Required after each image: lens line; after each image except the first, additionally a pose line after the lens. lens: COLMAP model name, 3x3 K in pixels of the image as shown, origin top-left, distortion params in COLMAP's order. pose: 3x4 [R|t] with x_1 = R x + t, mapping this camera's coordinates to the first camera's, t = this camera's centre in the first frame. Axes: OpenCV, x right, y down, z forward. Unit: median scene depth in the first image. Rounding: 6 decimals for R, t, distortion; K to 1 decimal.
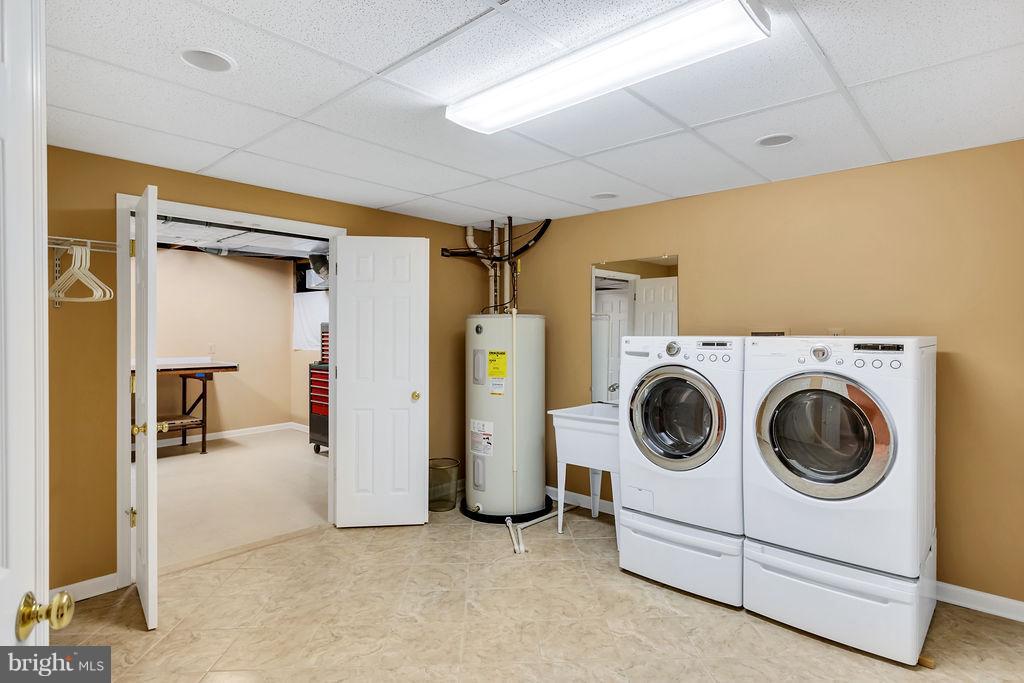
lens RADIAL K [[553.4, 0, 513.9], [0, 553.4, 336.3], [0, 0, 1]] dist [0.002188, -0.000397]
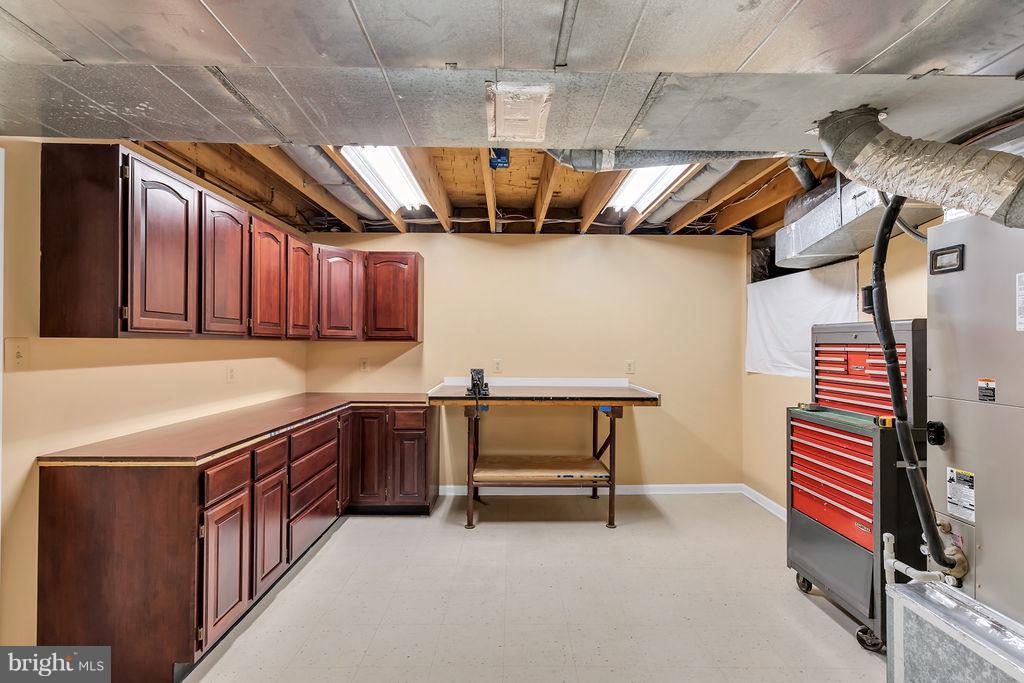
lens RADIAL K [[475.9, 0, 514.0], [0, 475.9, 342.6], [0, 0, 1]] dist [0.005539, 0.000016]
pose [[0.688298, -0.004031, -0.725417, -0.222175], [-0.010303, 0.999829, -0.015332, 0.000285], [0.725355, 0.018027, 0.688139, 0.513904]]
